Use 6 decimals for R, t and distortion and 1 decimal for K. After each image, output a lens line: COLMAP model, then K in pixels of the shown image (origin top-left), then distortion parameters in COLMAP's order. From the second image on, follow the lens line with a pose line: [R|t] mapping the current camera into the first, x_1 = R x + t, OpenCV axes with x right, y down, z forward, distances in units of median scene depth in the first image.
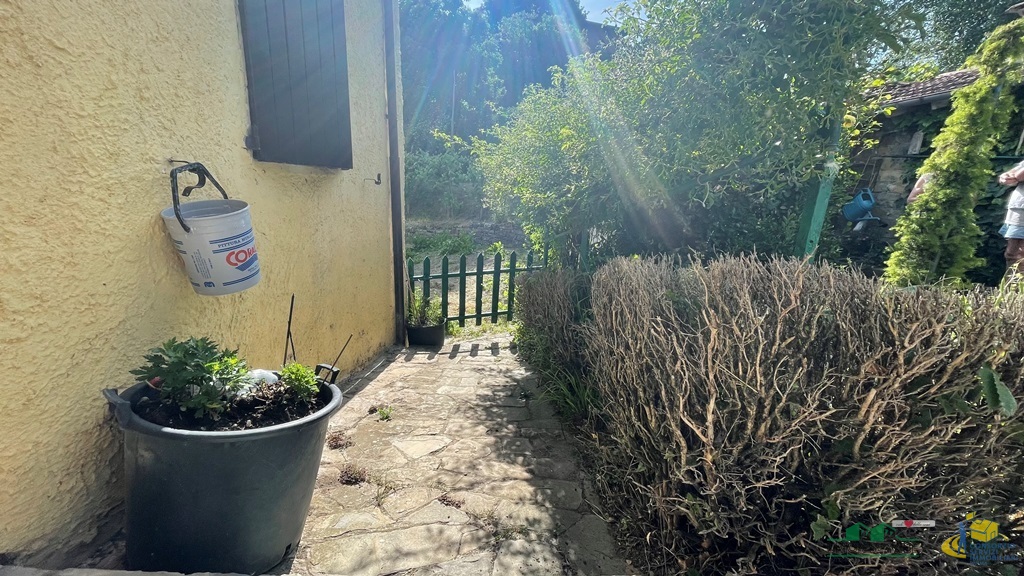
lens RADIAL K [[413.0, 0, 513.5], [0, 413.0, 284.2], [0, 0, 1]] dist [-0.001757, 0.001244]
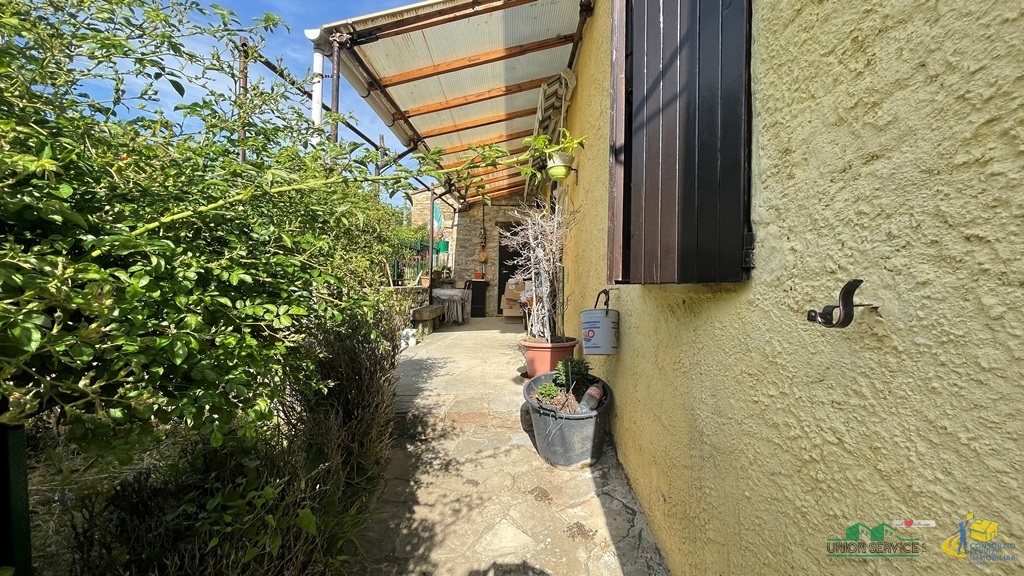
lens RADIAL K [[413.0, 0, 513.5], [0, 413.0, 284.2], [0, 0, 1]] dist [-0.001757, 0.001244]
pose [[-0.999499, -0.031513, 0.003067, -0.255713], [-0.029840, 0.969949, 0.241470, -0.544876], [-0.010585, 0.241257, -0.970404, 2.062853]]
